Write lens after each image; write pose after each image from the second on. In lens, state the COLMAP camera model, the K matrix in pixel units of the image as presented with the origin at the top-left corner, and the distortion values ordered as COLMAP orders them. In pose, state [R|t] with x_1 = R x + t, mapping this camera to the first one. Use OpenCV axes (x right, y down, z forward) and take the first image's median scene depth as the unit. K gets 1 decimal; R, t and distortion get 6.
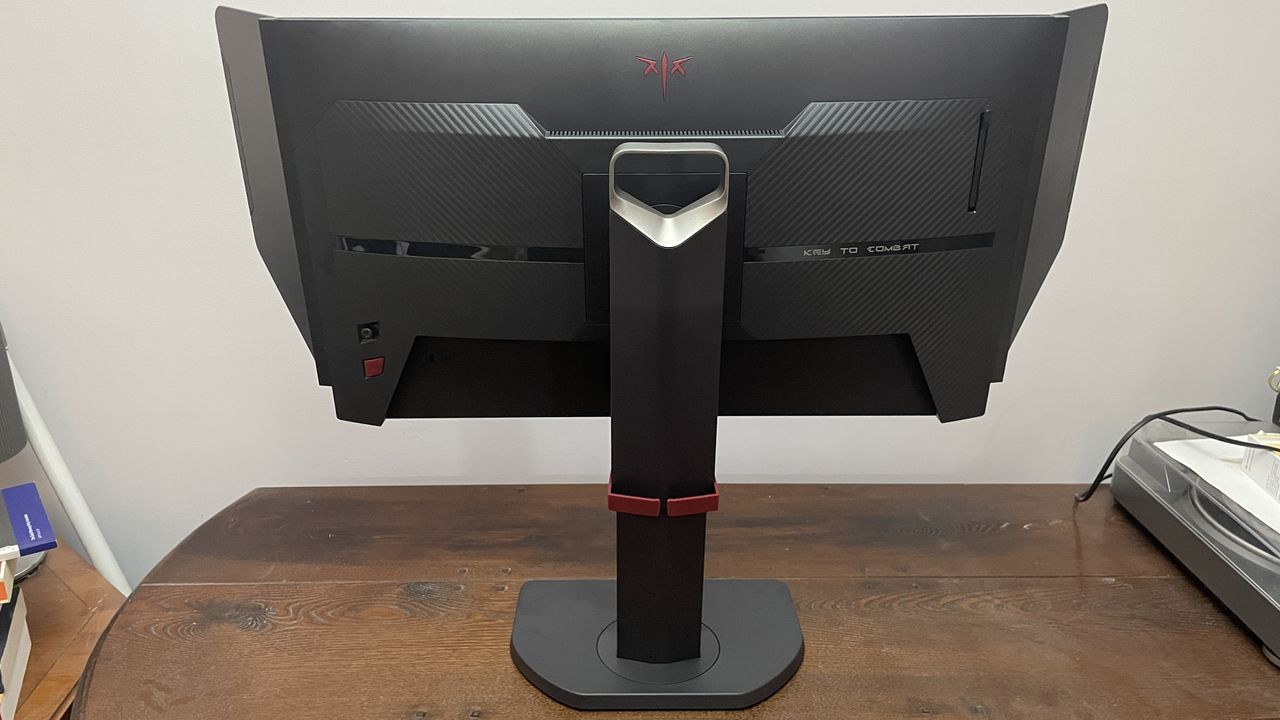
lens RADIAL K [[937.3, 0, 640.0], [0, 937.3, 360.0], [0, 0, 1]] dist [0.100447, -0.119975]
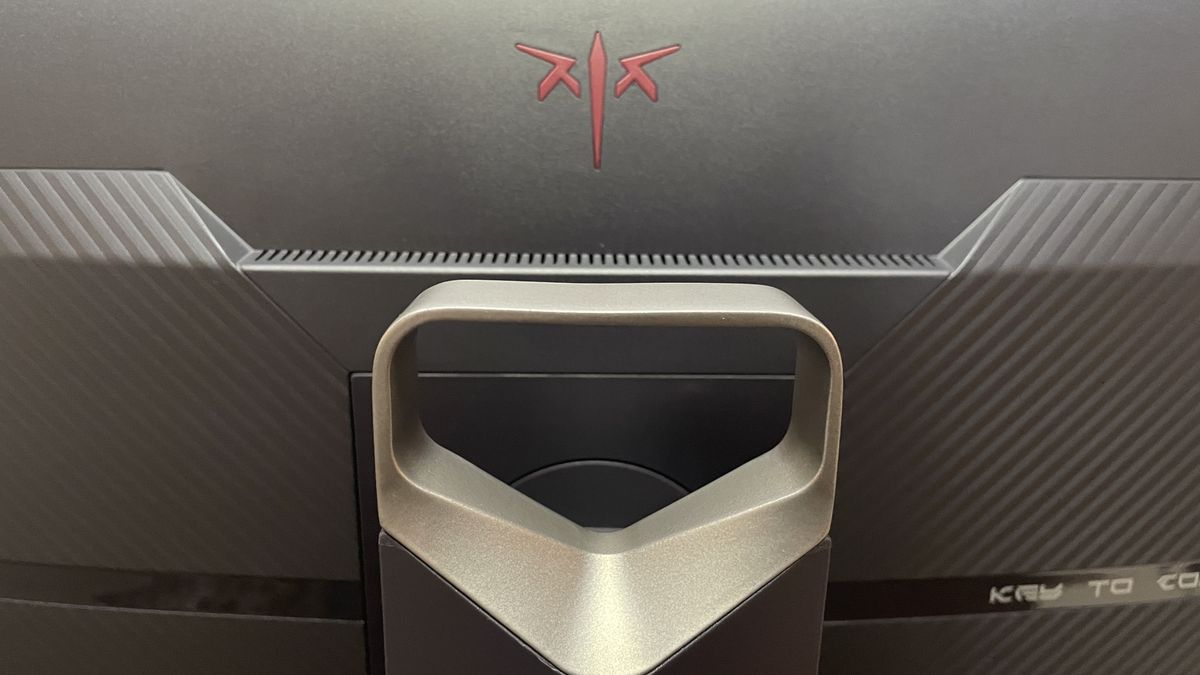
lens RADIAL K [[878.8, 0, 600.0], [0, 878.8, 337.5], [0, 0, 1]] dist [0.100447, -0.119975]
pose [[0.999769, 0.011798, 0.017958, 0.016463], [-0.008790, 0.987200, -0.159246, -0.120708], [-0.019607, 0.159051, 0.987076, 0.514103]]
